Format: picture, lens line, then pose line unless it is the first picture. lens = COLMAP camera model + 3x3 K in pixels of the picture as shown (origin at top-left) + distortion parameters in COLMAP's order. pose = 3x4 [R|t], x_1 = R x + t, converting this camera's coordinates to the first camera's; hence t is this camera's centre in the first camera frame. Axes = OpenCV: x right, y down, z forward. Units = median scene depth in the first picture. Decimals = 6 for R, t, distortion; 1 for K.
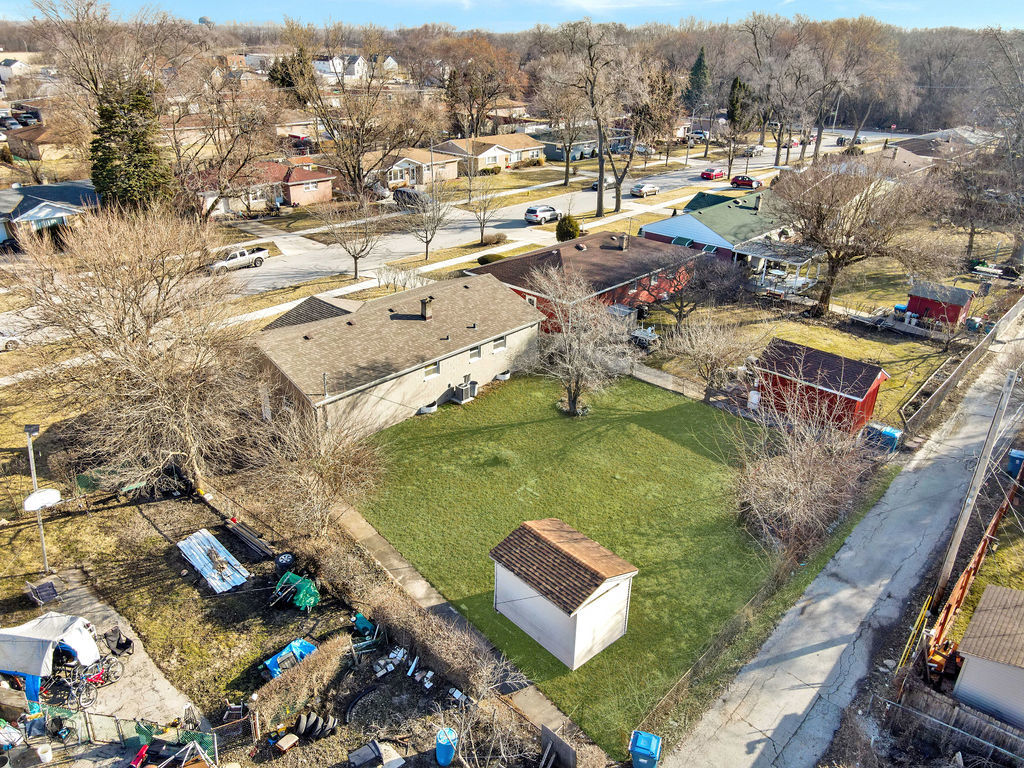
lens RADIAL K [[748.1, 0, 512.0], [0, 748.1, 384.0], [0, 0, 1]] dist [0.012654, 0.008422]
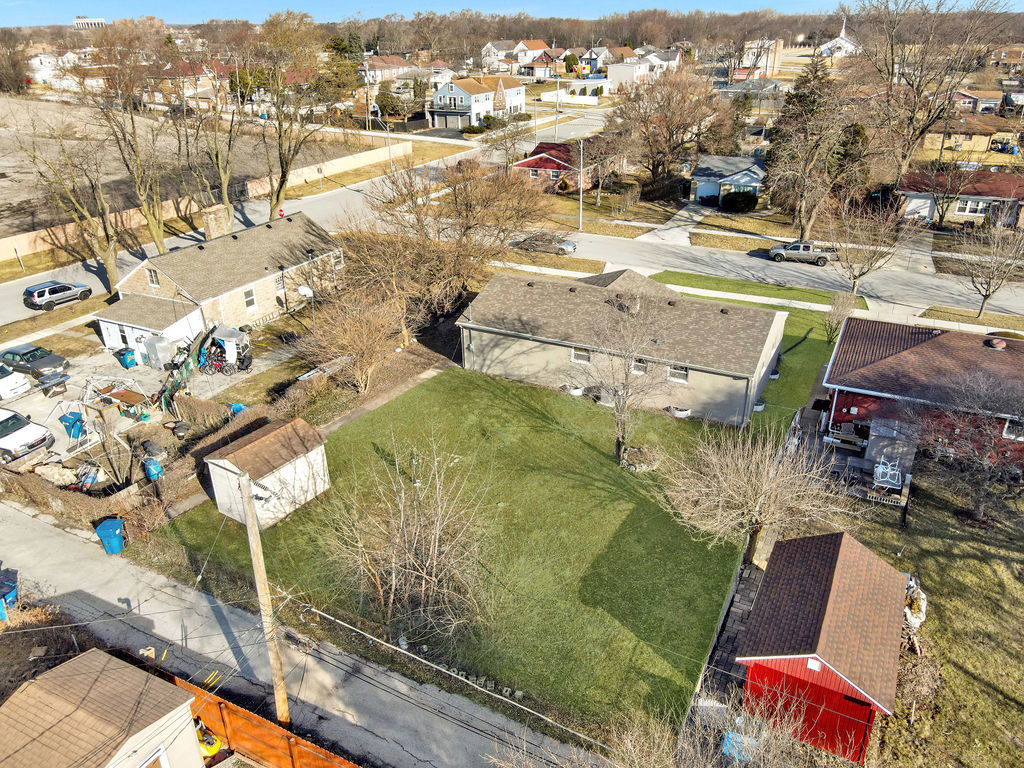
lens RADIAL K [[748.1, 0, 512.0], [0, 748.1, 384.0], [0, 0, 1]] dist [0.012654, 0.008422]
pose [[0.261418, 0.401654, -0.877687, 0.731549], [-0.393902, 0.874537, 0.282889, -0.221698], [0.881194, 0.271770, 0.386832, 0.503962]]
